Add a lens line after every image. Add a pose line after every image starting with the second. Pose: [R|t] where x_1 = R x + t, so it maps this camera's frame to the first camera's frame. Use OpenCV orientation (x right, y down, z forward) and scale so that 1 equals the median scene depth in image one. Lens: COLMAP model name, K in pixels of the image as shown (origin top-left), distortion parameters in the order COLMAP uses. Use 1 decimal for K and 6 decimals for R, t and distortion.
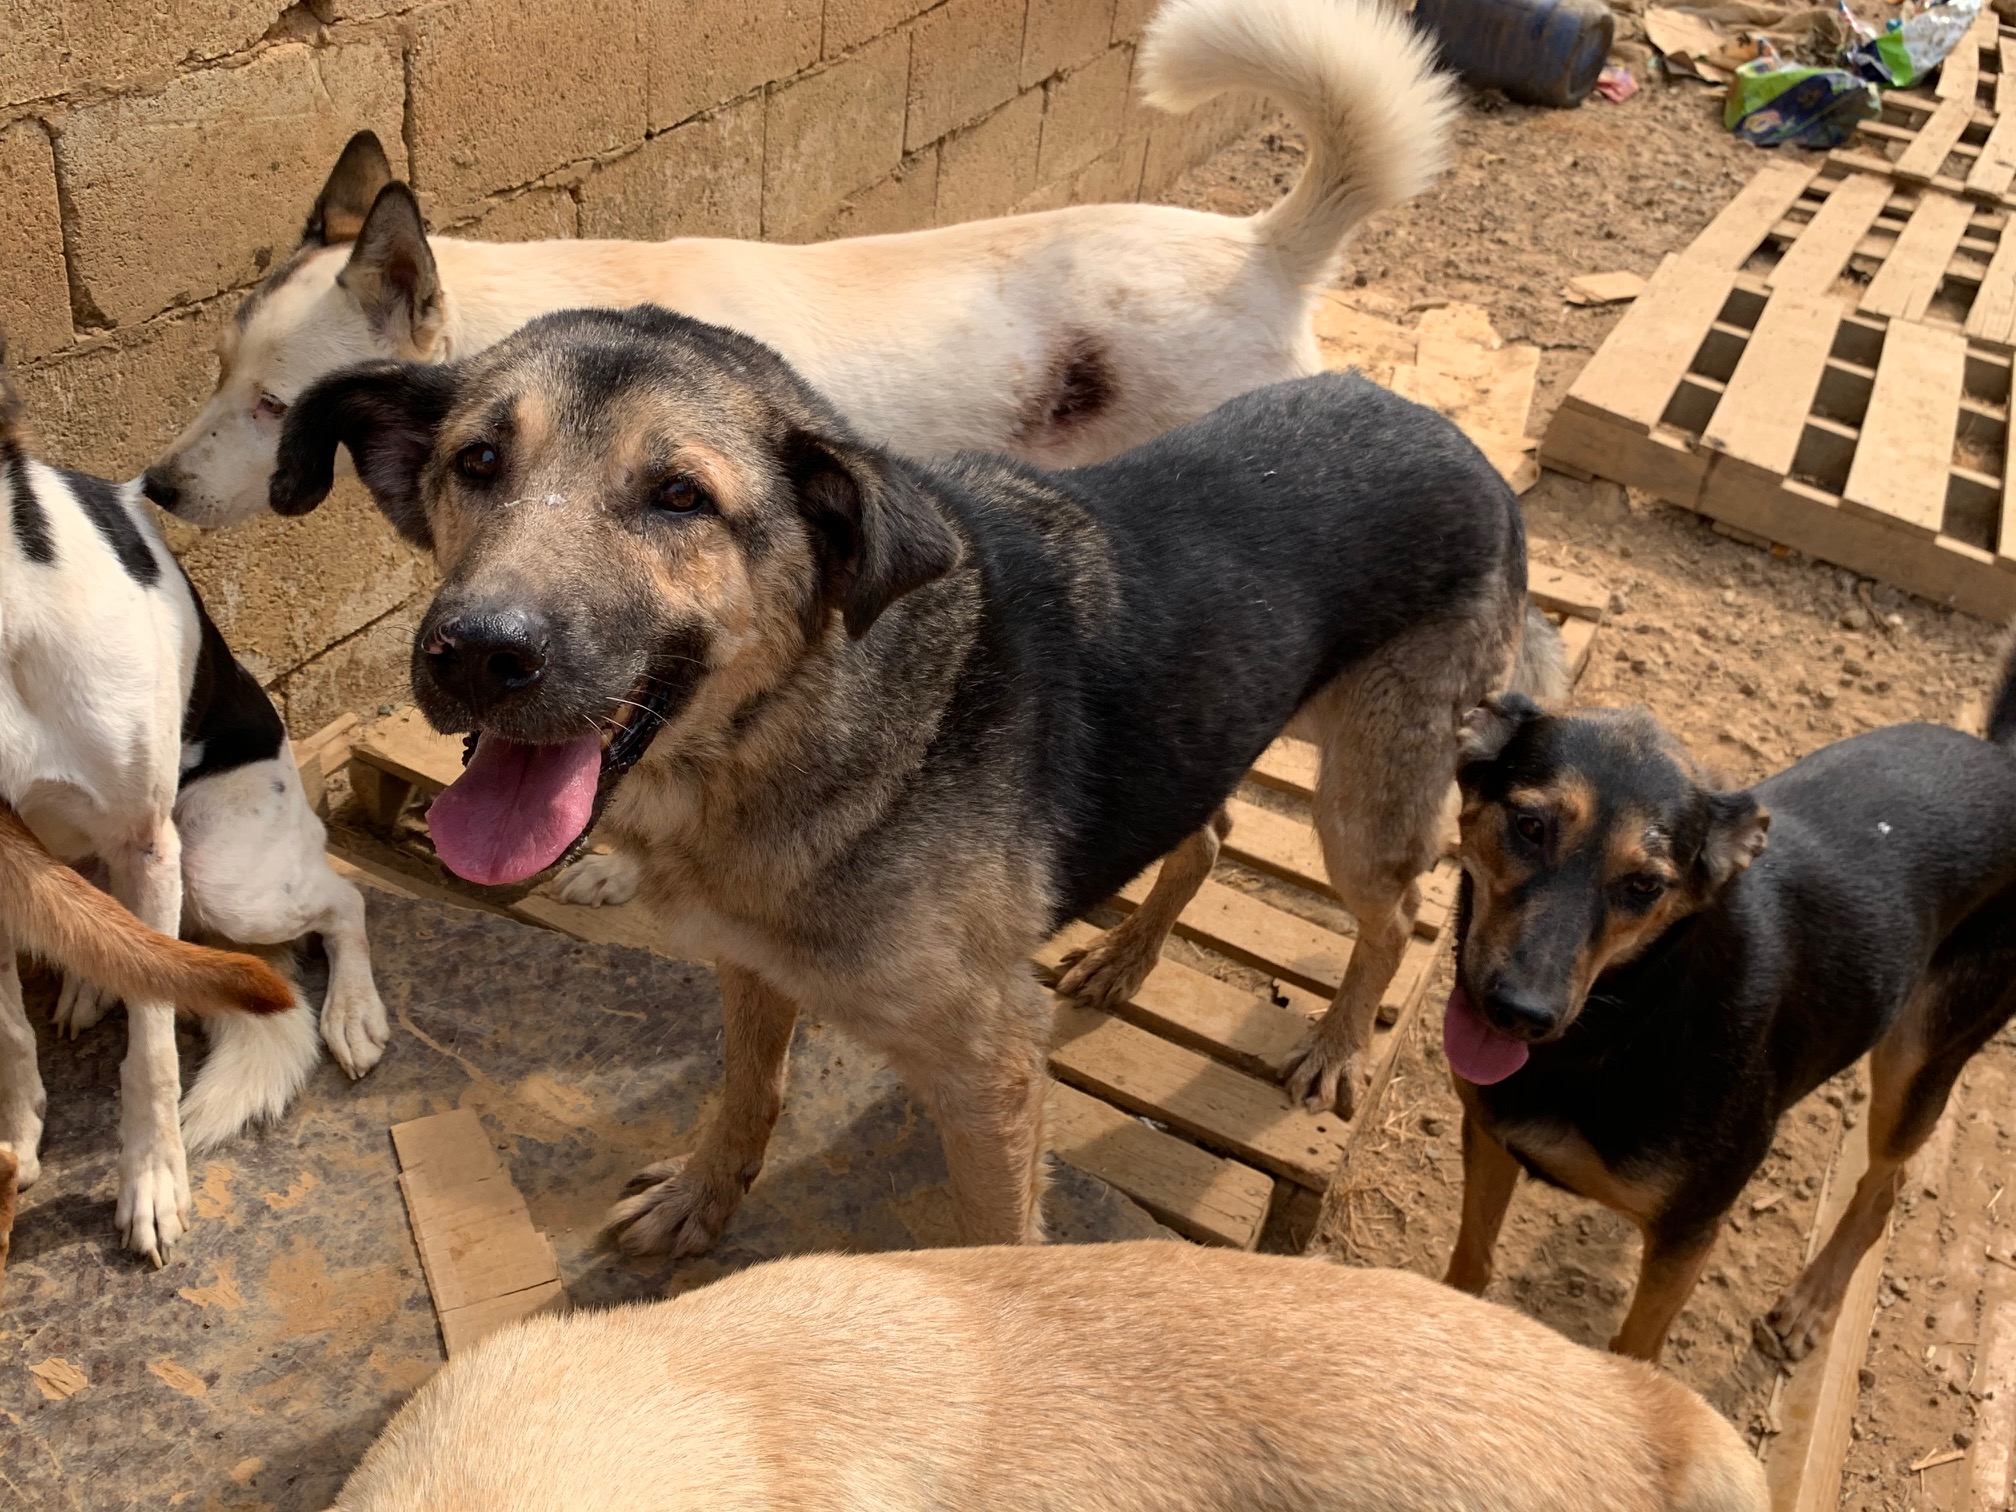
lens RADIAL K [[2008.0, 0, 1029.6], [0, 2008.0, 775.3], [0, 0, 1]] dist [0.011724, 0.013923]
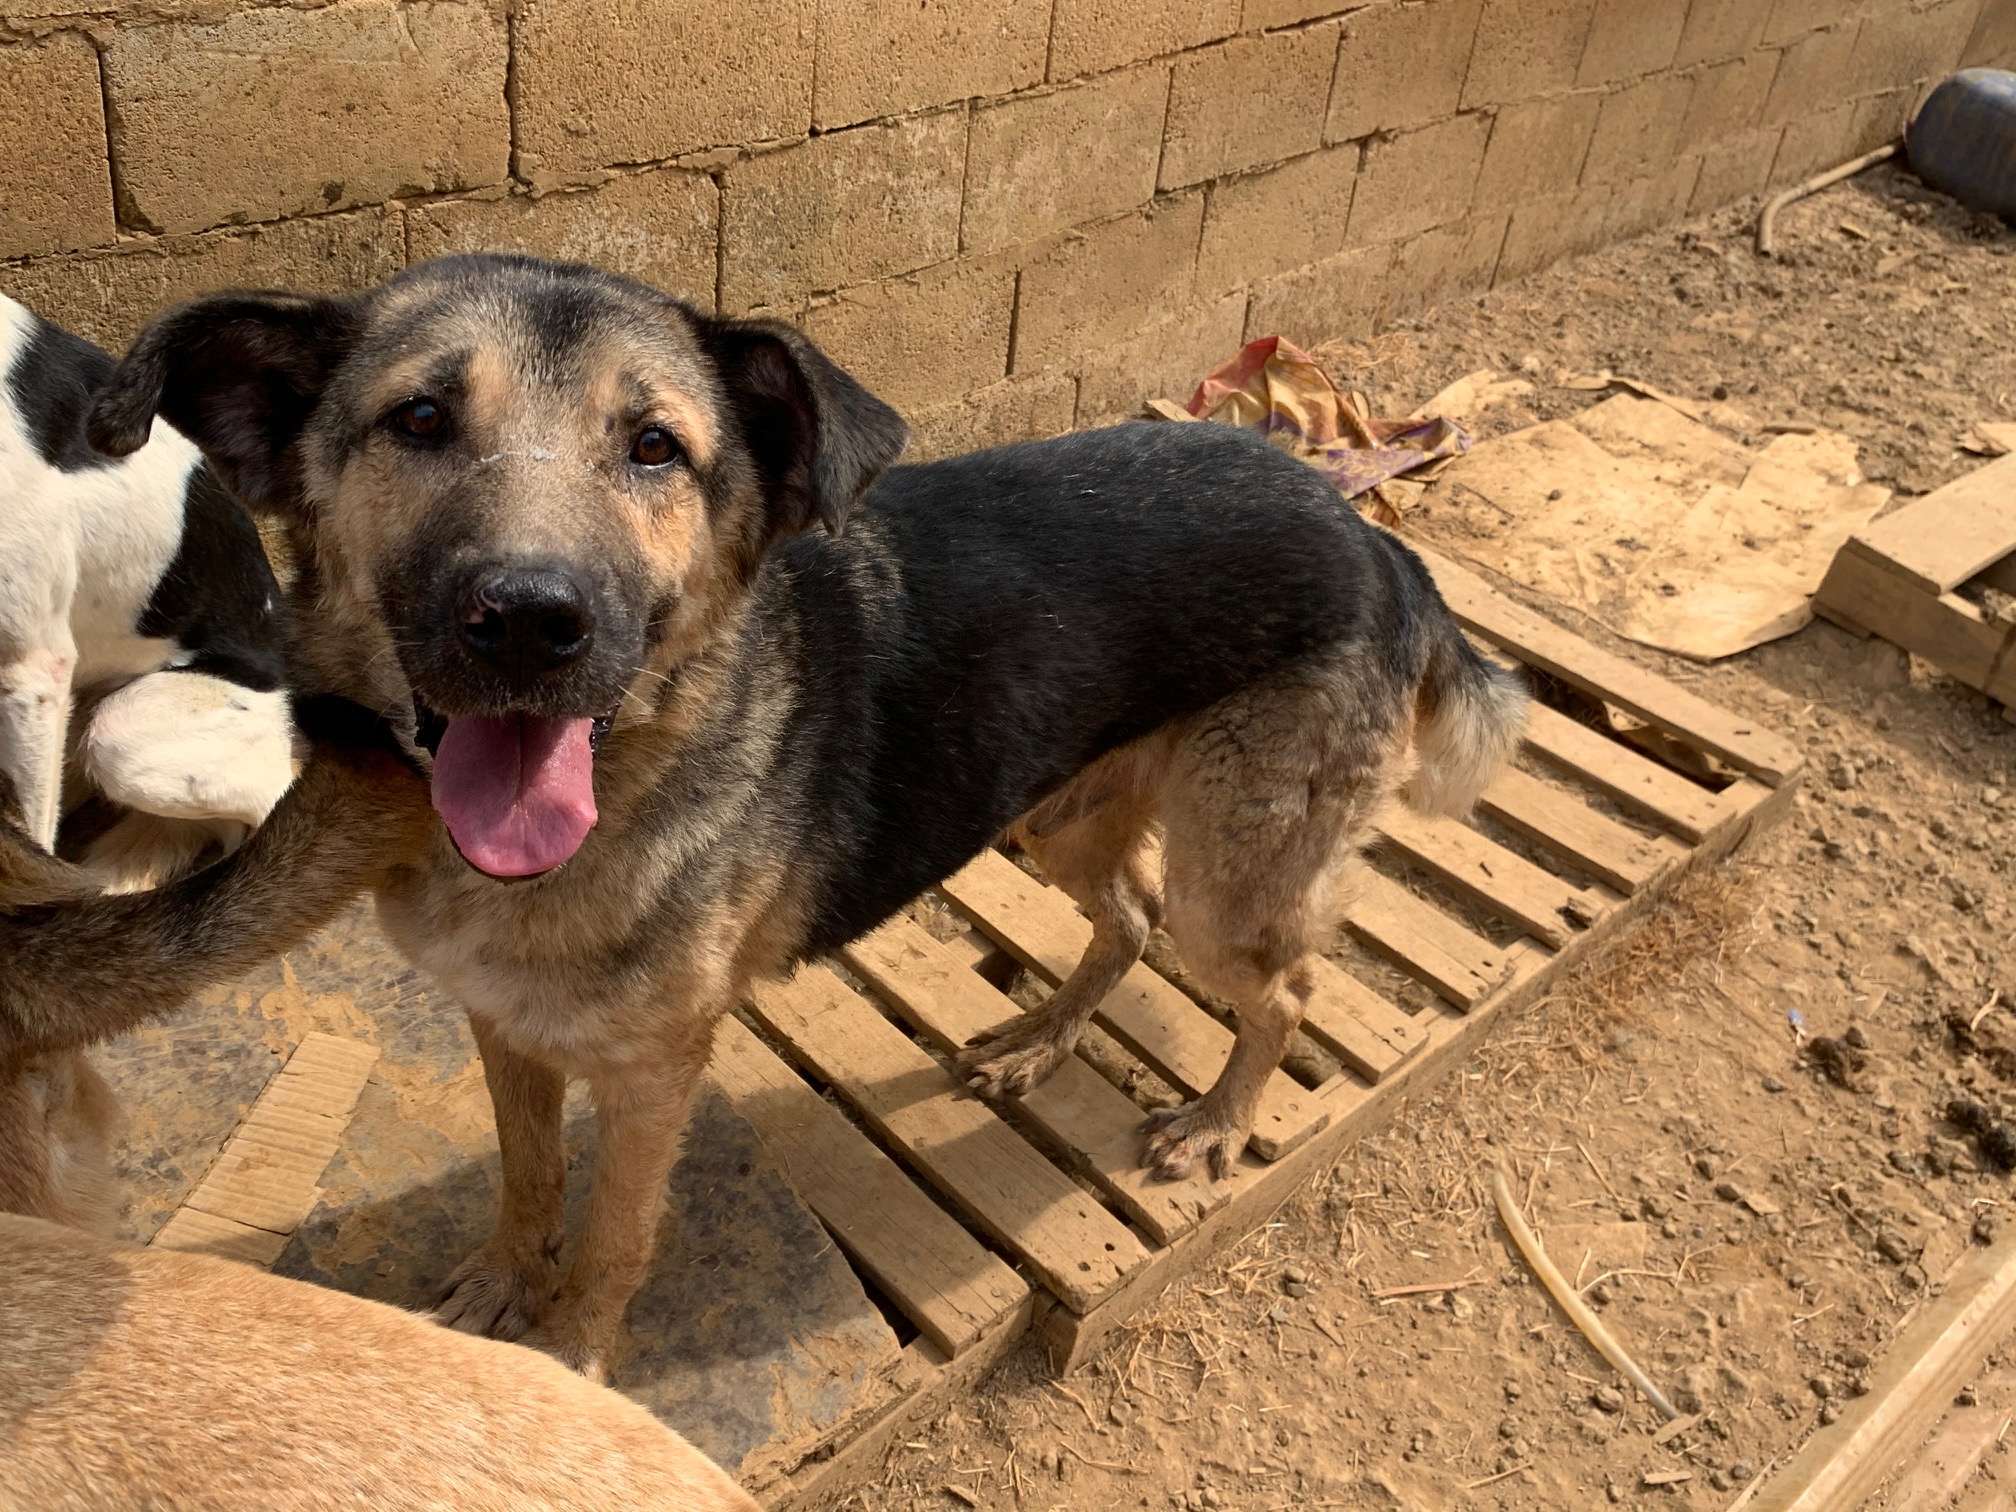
lens RADIAL K [[2013.0, 0, 1076.8], [0, 2013.0, 772.2], [0, 0, 1]] dist [0.007474, 0.011673]
pose [[0.937319, 0.179336, -0.298783, 0.302272], [-0.193394, 0.980958, -0.017907, -0.011078], [0.289883, 0.074567, 0.954153, 0.101027]]
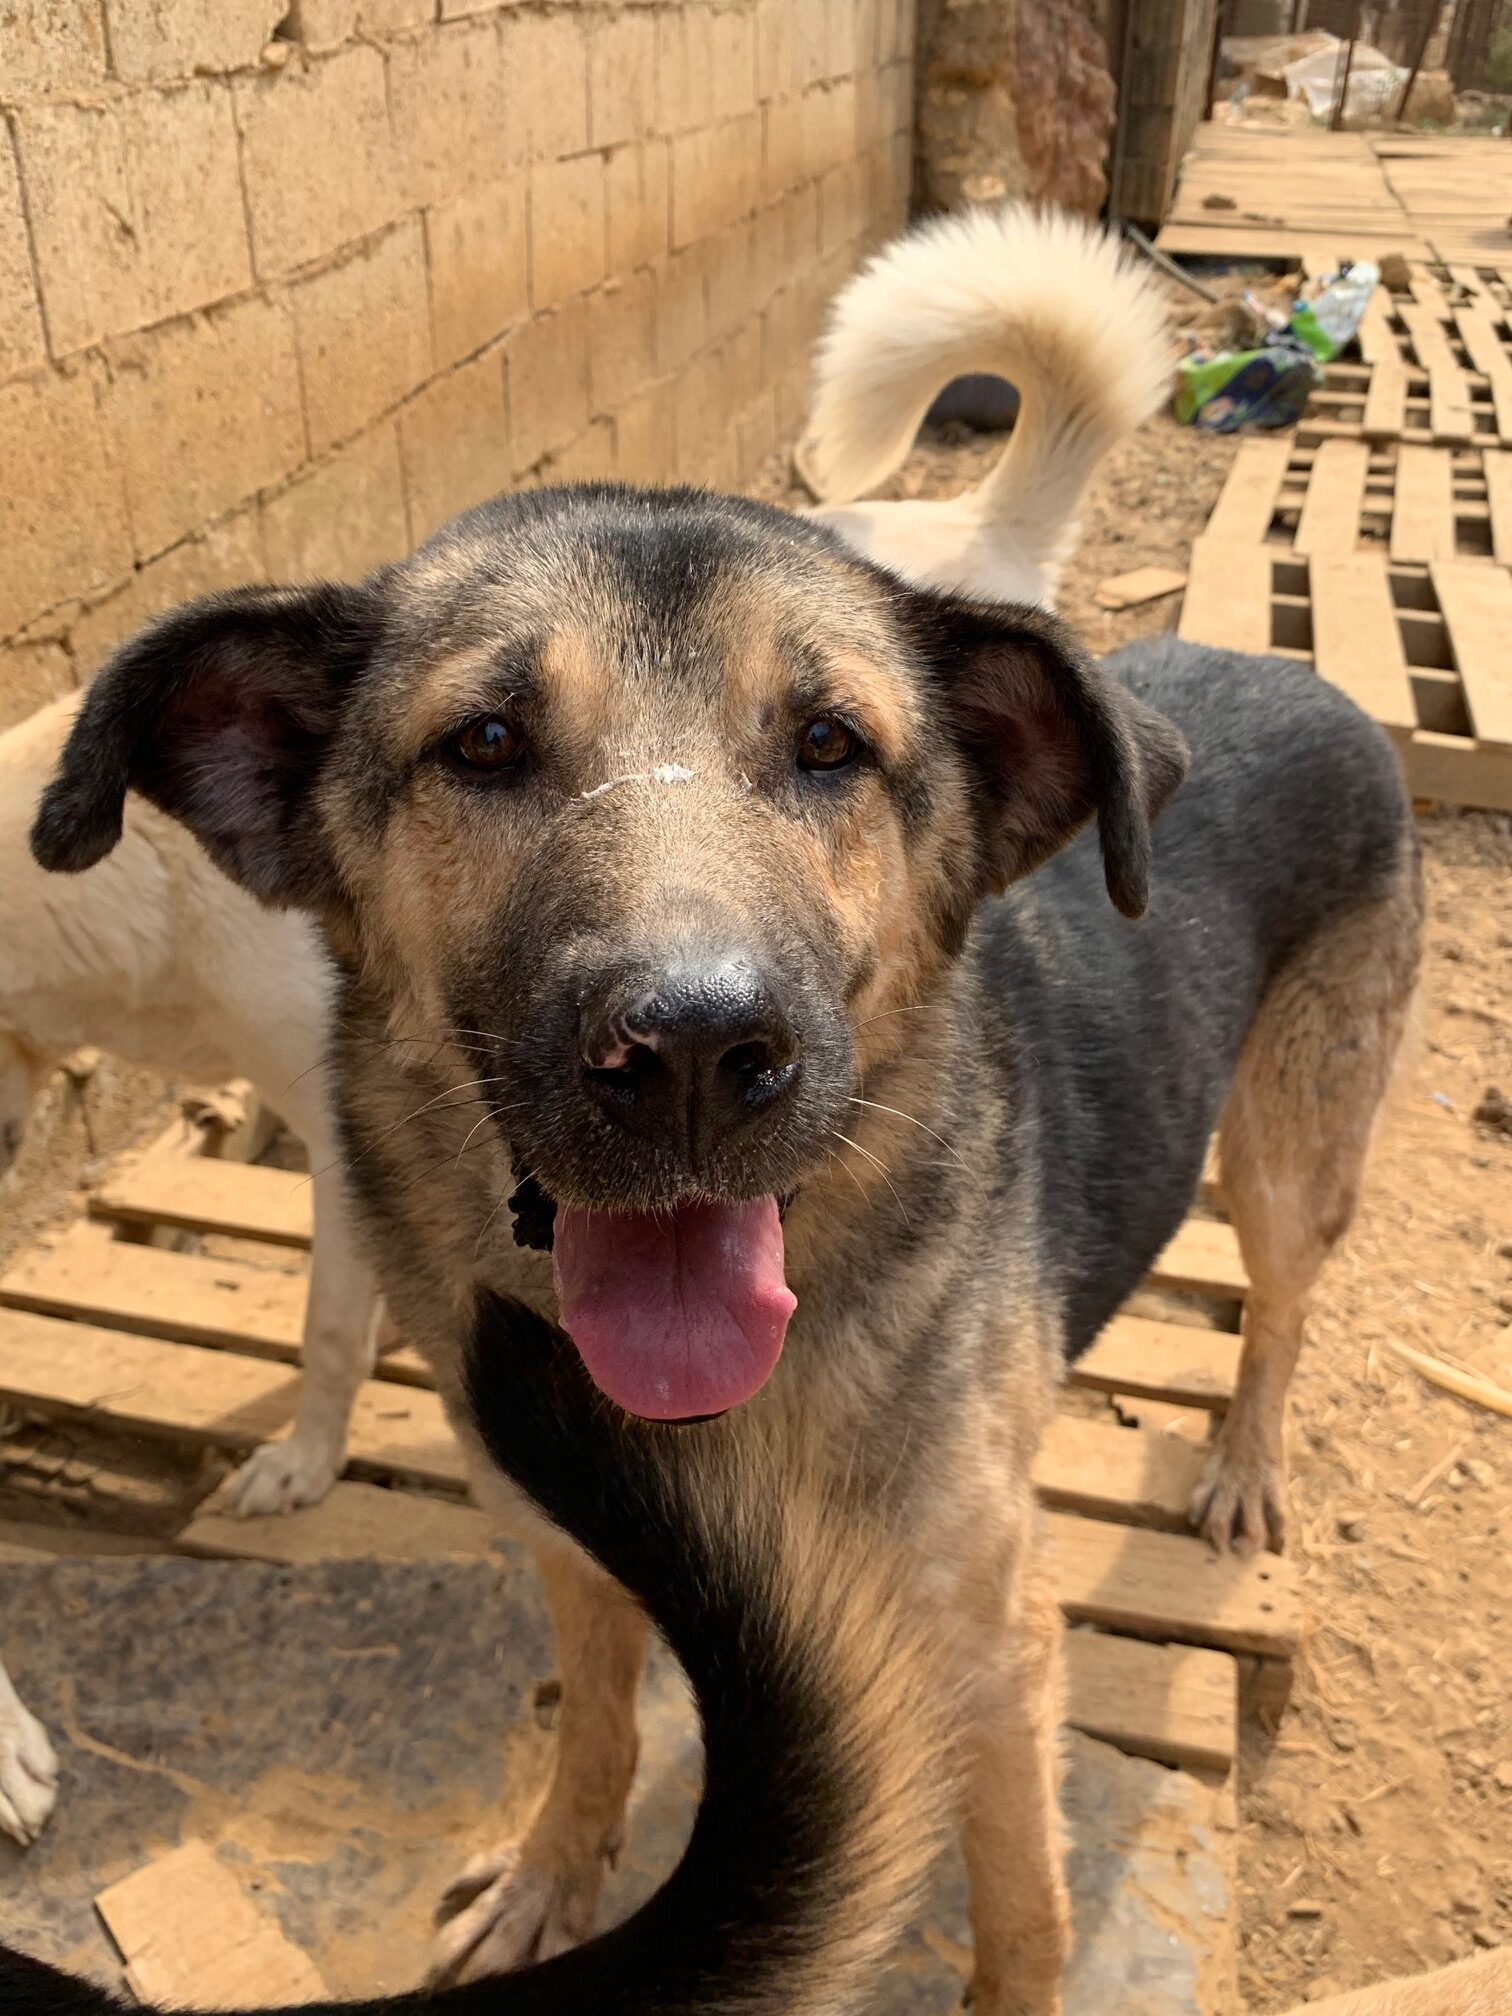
lens RADIAL K [[1947.3, 0, 756.0], [0, 1947.3, 1008.0], [0, 0, 1]] dist [0.072446, -0.208593]
pose [[0.969452, -0.203906, 0.136326, -0.091417], [0.215600, 0.973424, -0.077212, -0.022187], [-0.116959, 0.104245, 0.987650, 0.191931]]
